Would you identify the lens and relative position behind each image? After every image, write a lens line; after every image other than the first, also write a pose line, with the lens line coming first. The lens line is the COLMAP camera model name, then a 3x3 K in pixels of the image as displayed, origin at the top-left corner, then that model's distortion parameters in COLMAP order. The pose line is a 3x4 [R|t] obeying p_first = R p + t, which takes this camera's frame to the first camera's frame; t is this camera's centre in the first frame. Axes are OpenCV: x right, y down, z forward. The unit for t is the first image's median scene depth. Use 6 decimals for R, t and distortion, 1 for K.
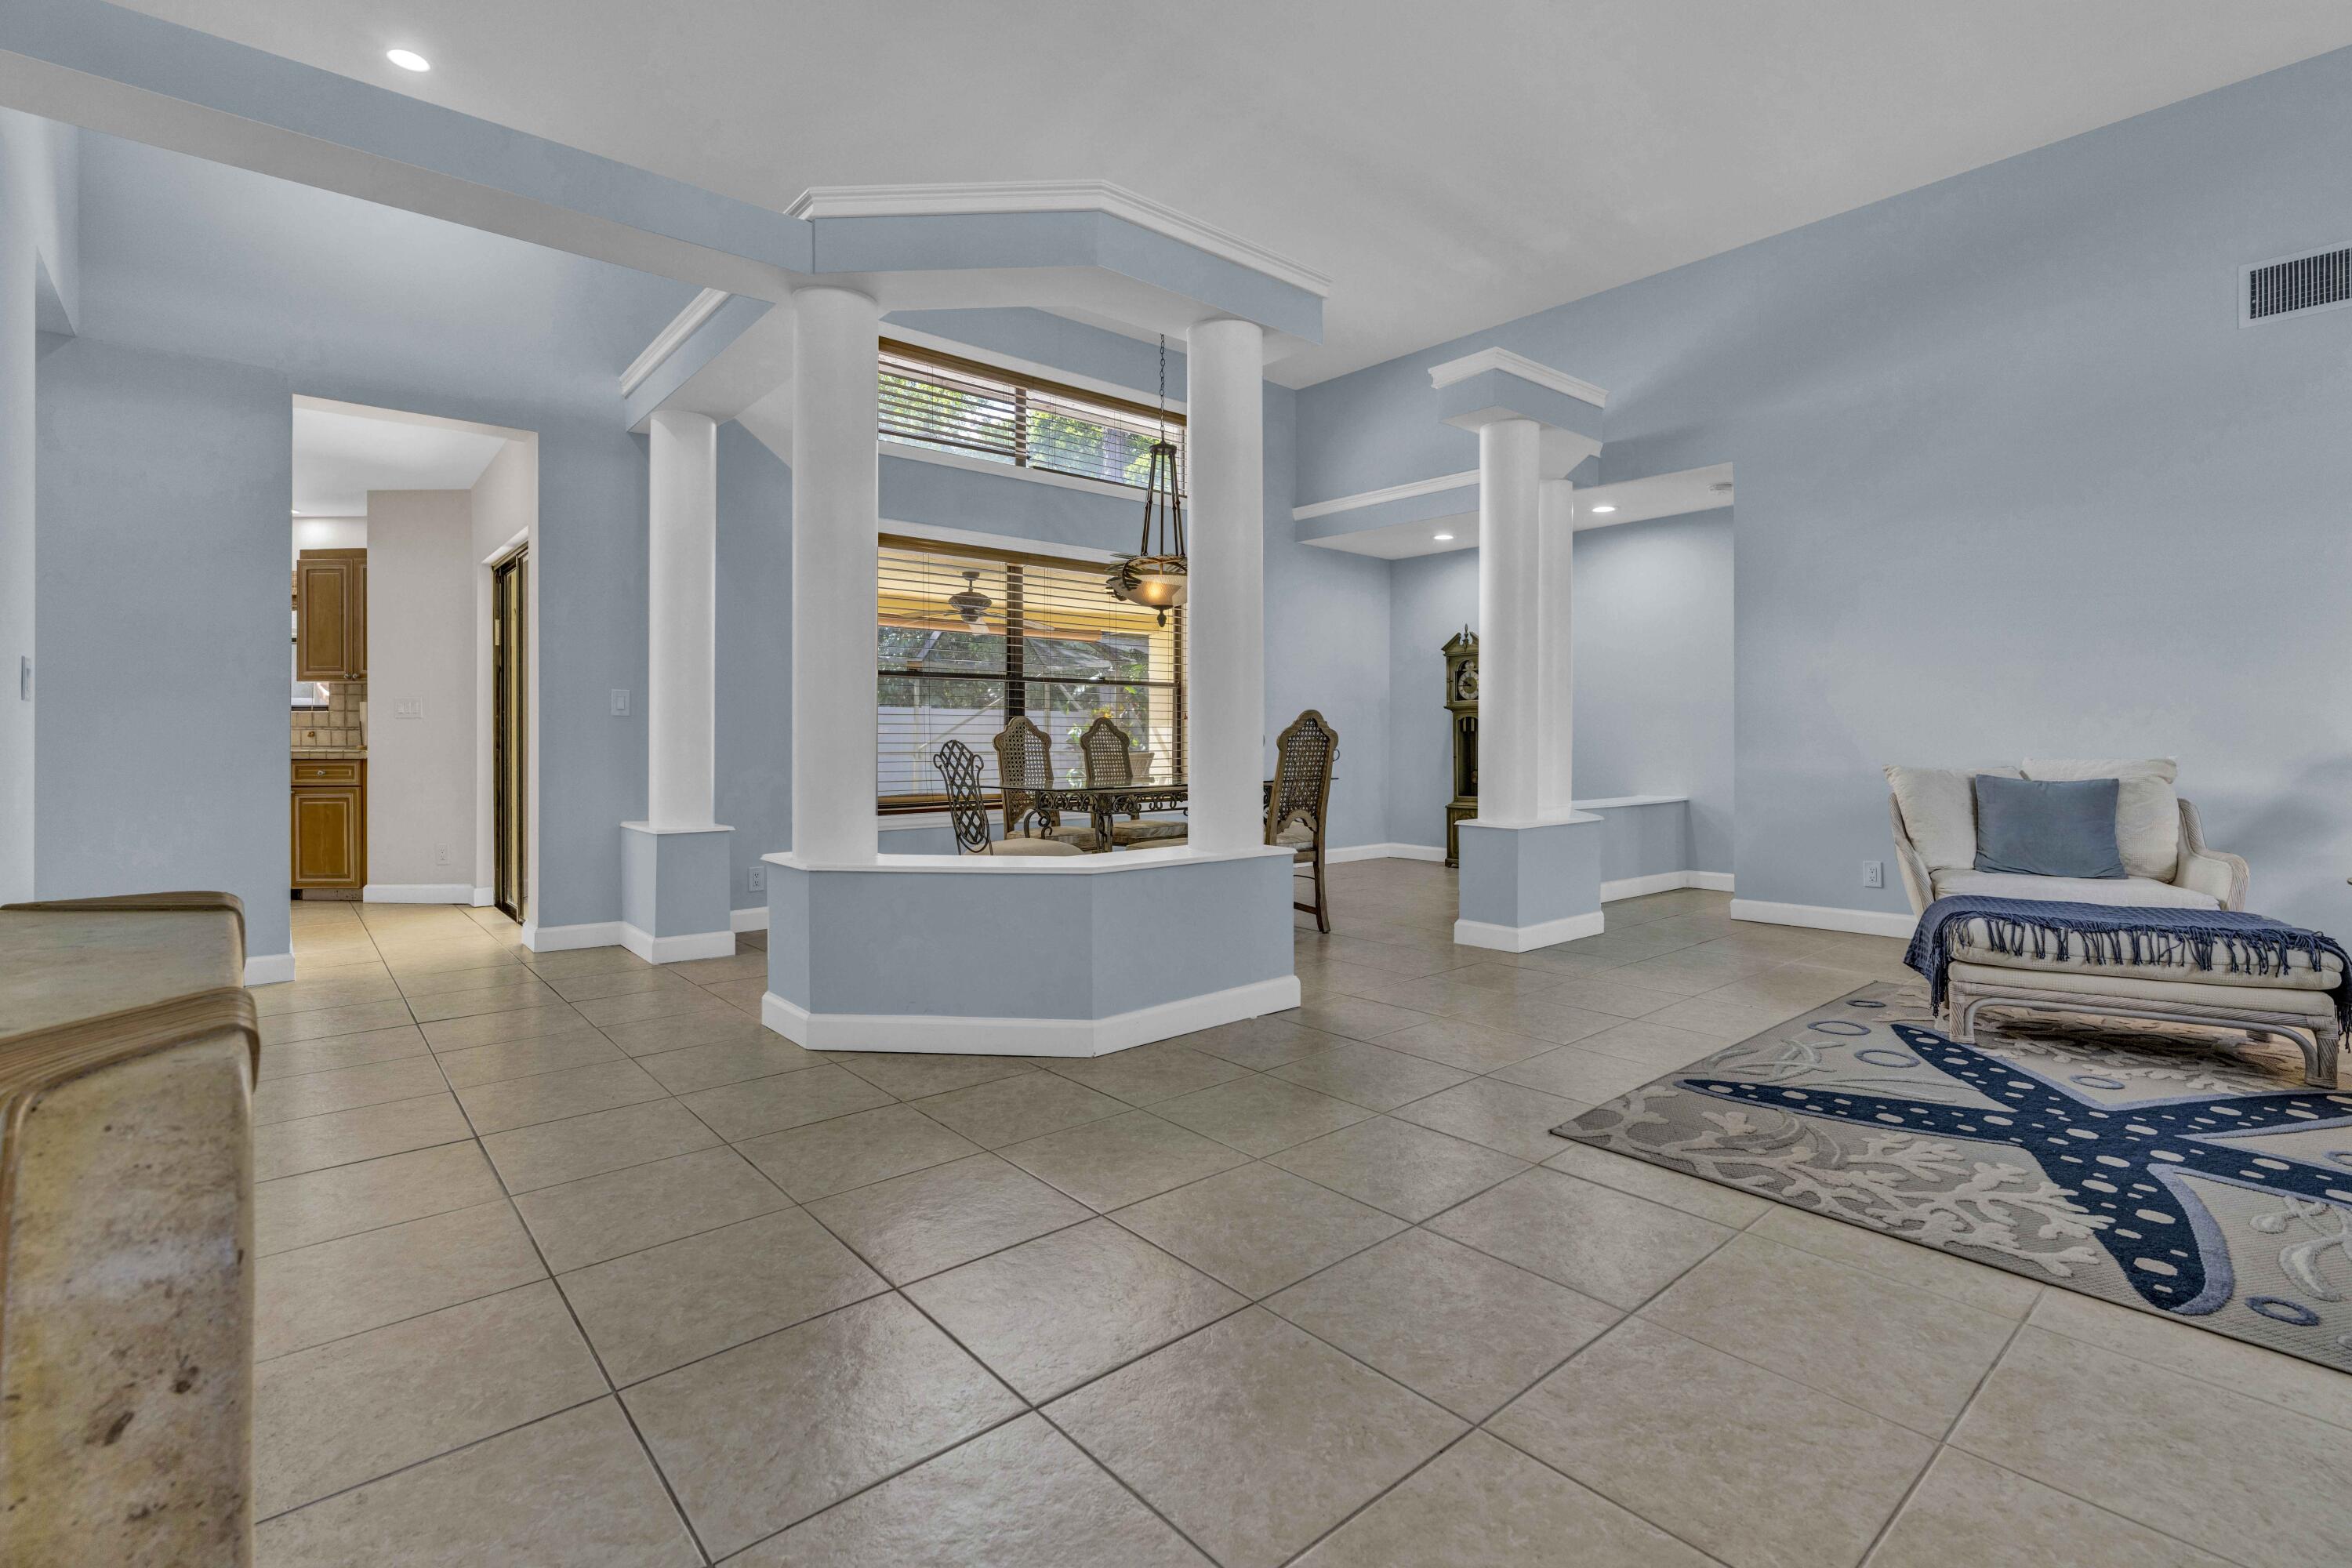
lens RADIAL K [[1063.5, 0, 1178.9], [0, 1063.5, 729.2], [0, 0, 1]] dist [-0.004776, 0.001689]
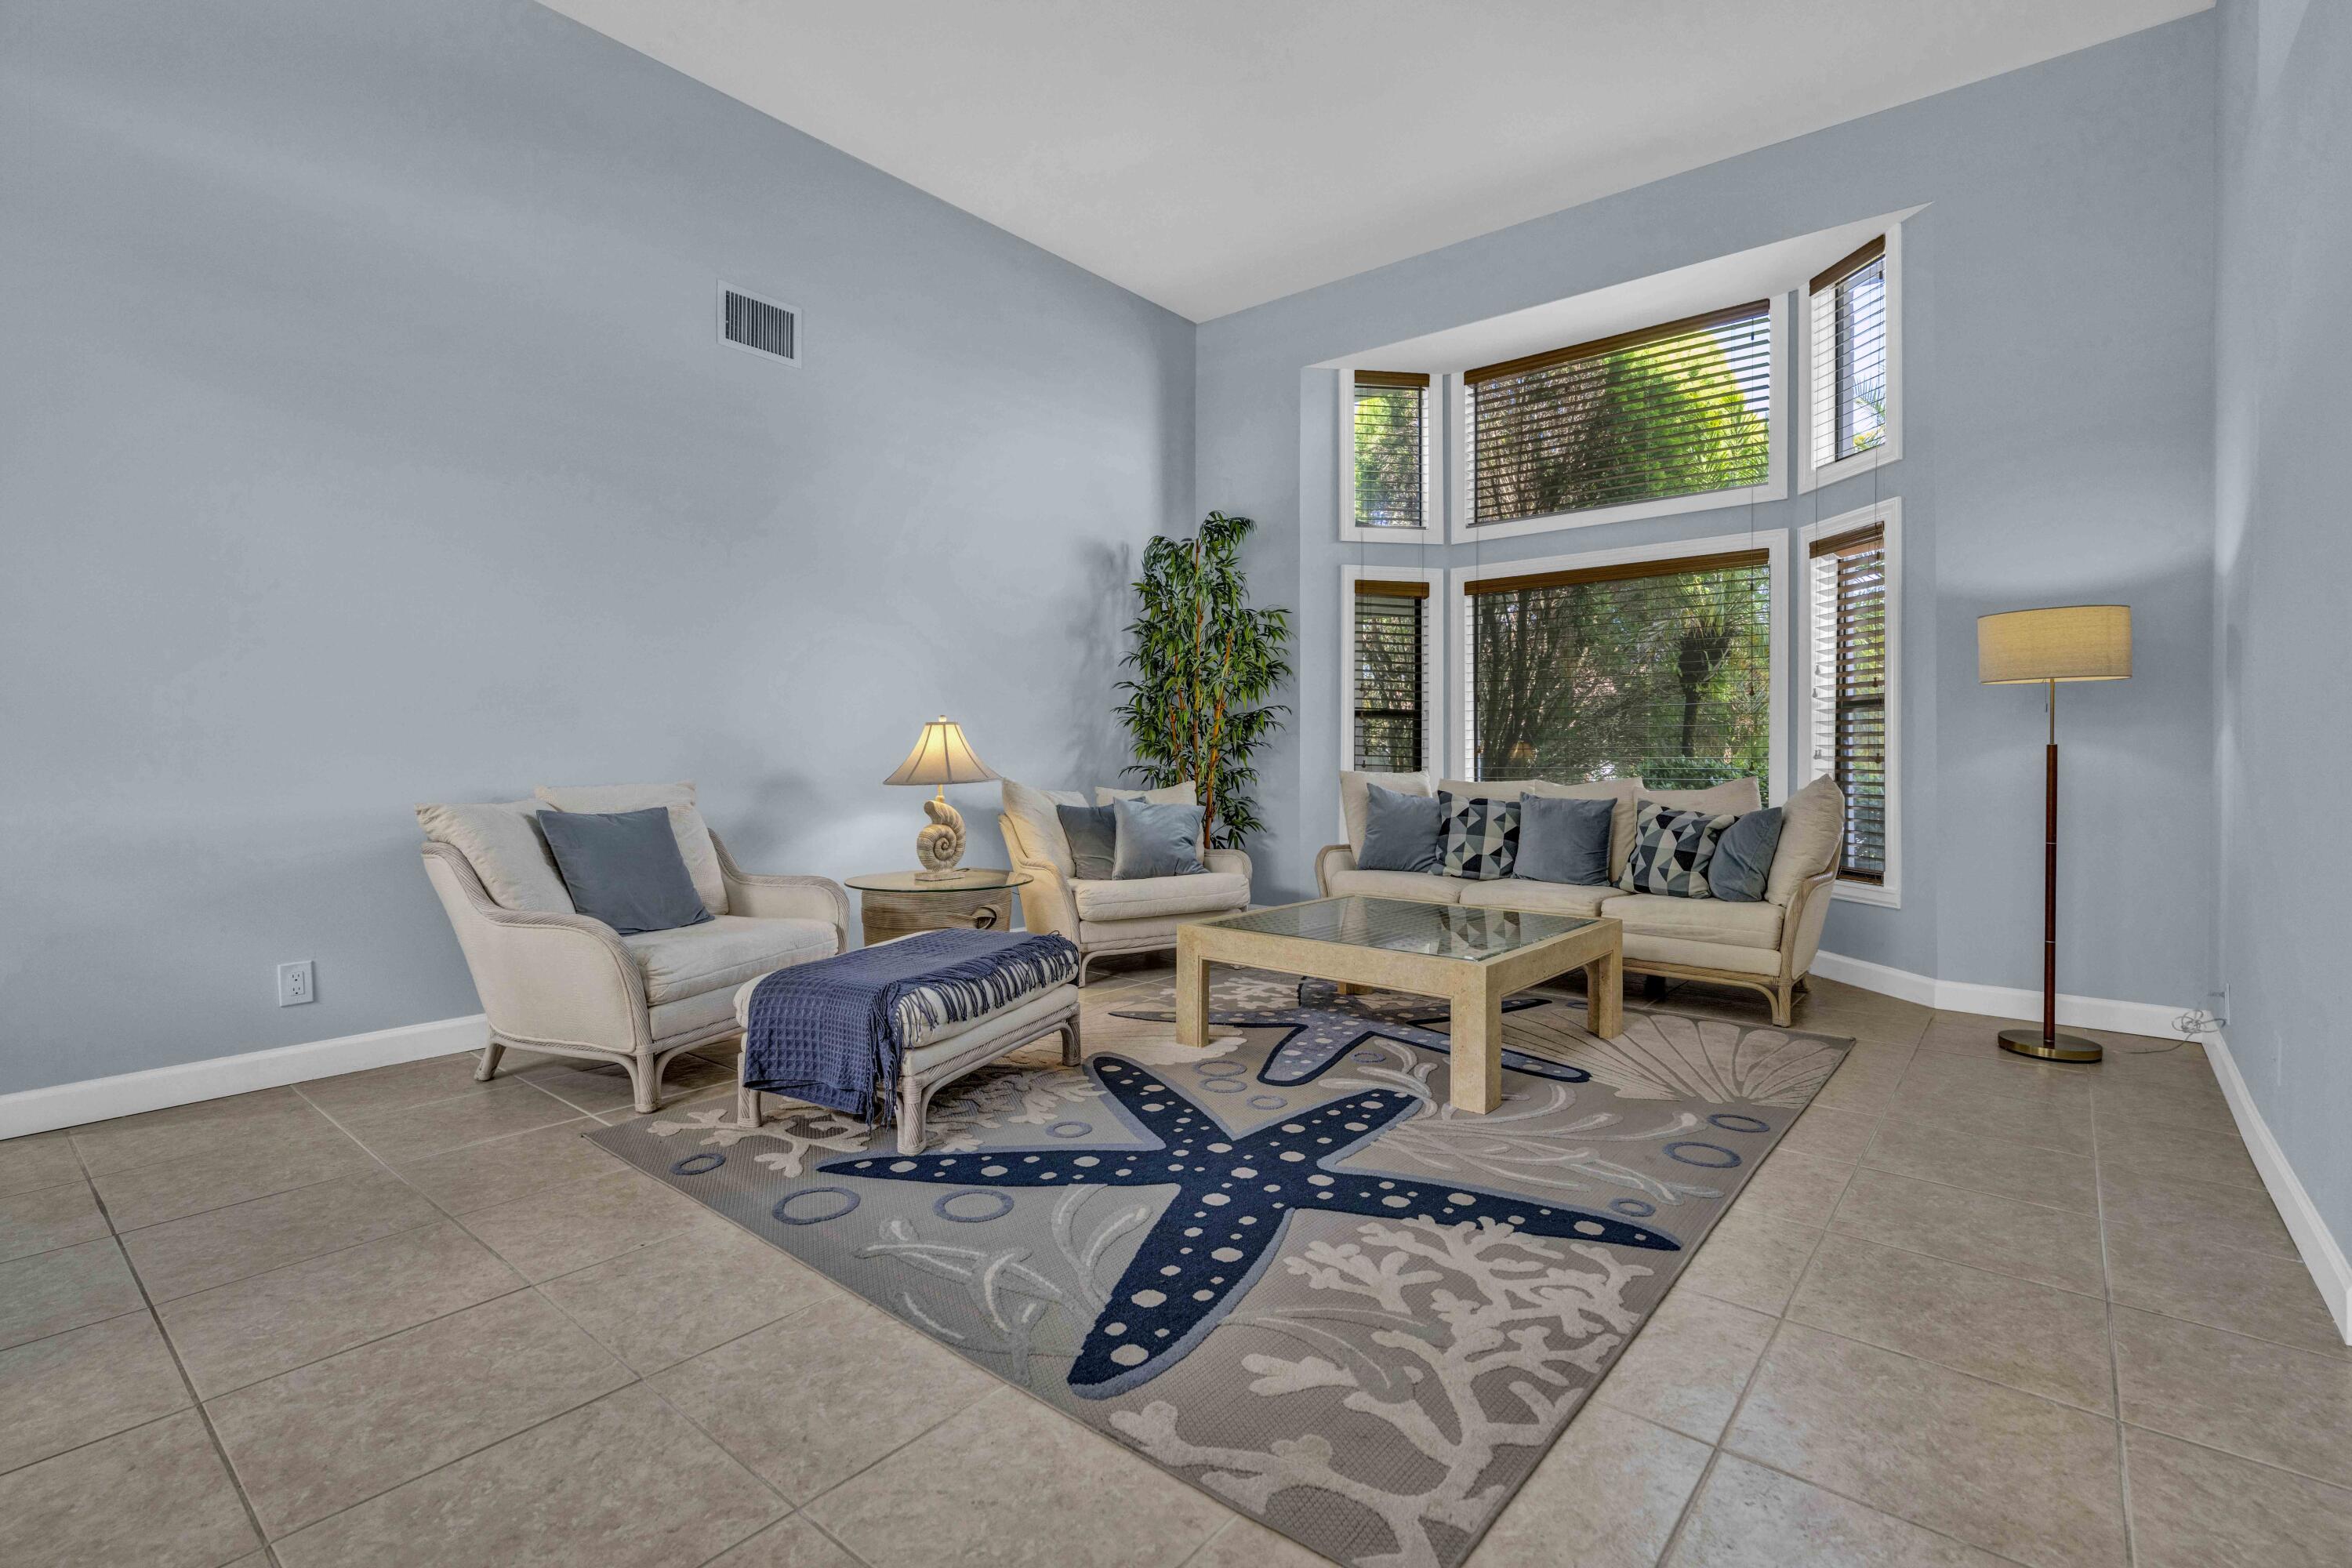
lens RADIAL K [[1063.5, 0, 1217.8], [0, 1063.5, 767.6], [0, 0, 1]] dist [-0.004776, 0.001689]
pose [[-0.183179, -0.008241, 0.983045, -0.095358], [-0.008906, 0.999938, 0.006723, 0.007349], [-0.983039, -0.007524, -0.183241, 1.267393]]
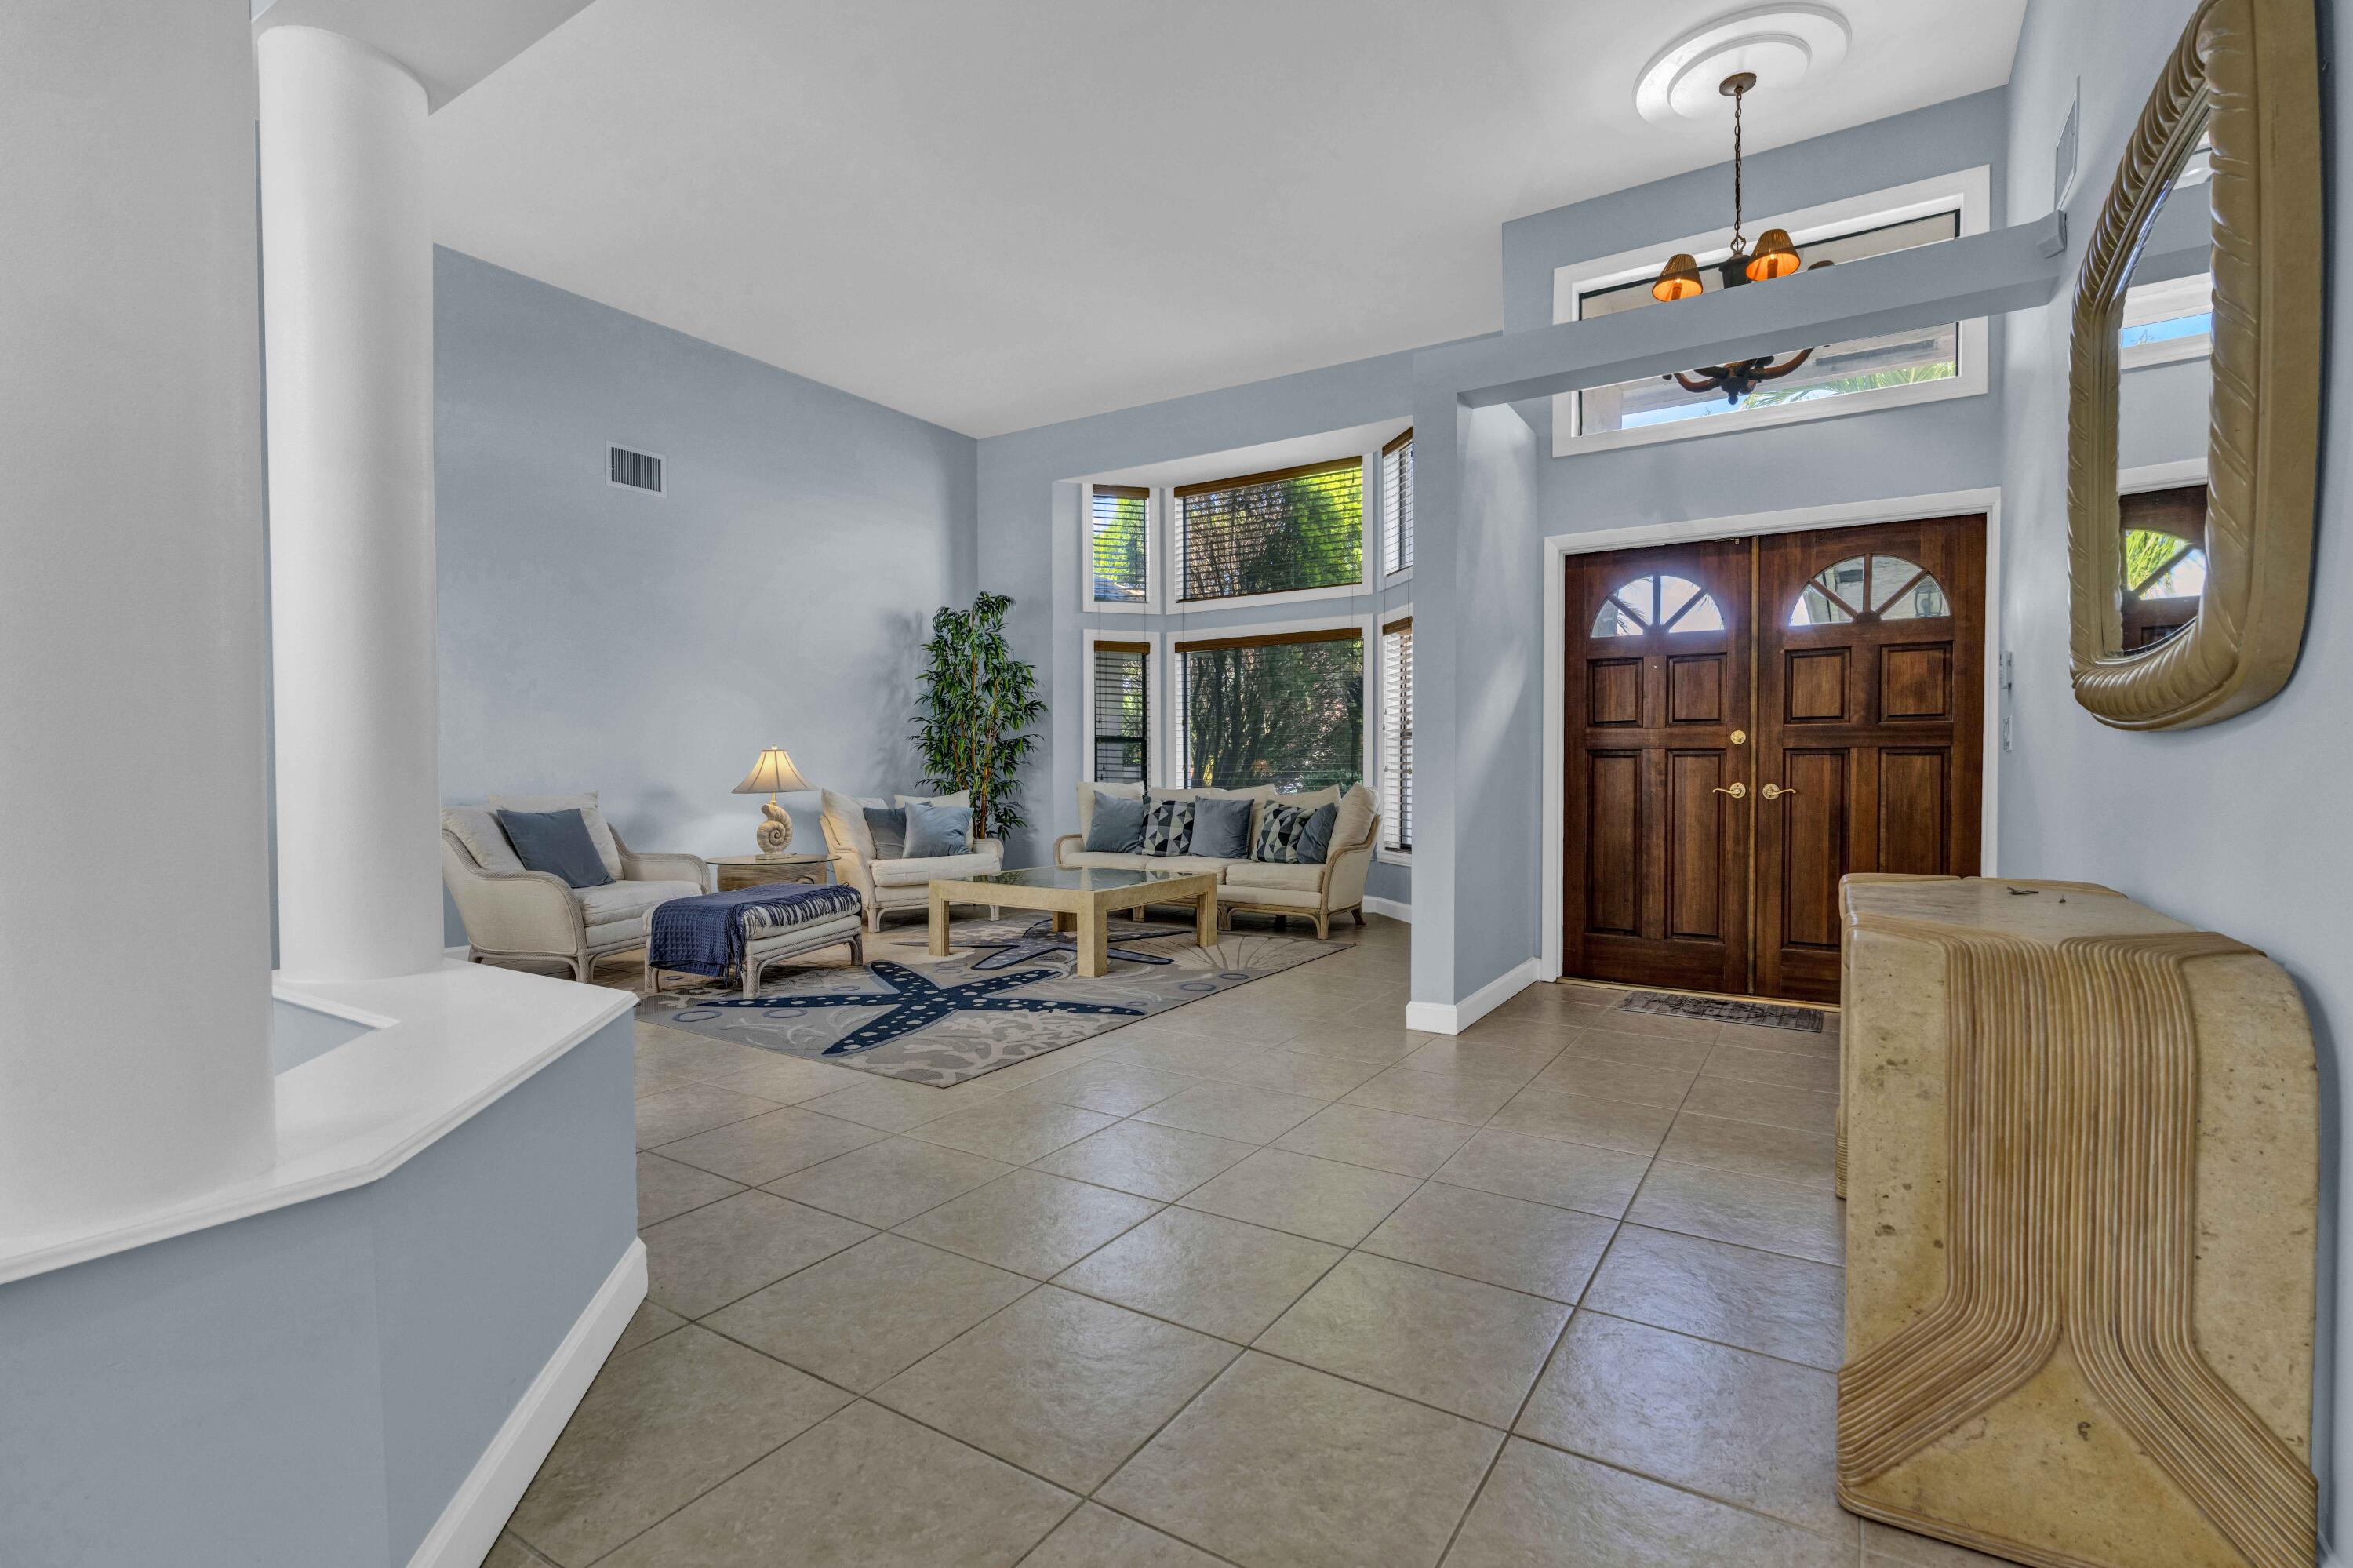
lens RADIAL K [[1064.0, 0, 1209.3], [0, 1064.0, 794.6], [0, 0, 1]] dist [-0.004776, 0.001689]
pose [[-0.297645, -0.019166, 0.954484, -1.023830], [-0.002573, 0.999811, 0.019274, 0.003607], [-0.954673, 0.003281, -0.297638, 1.156220]]
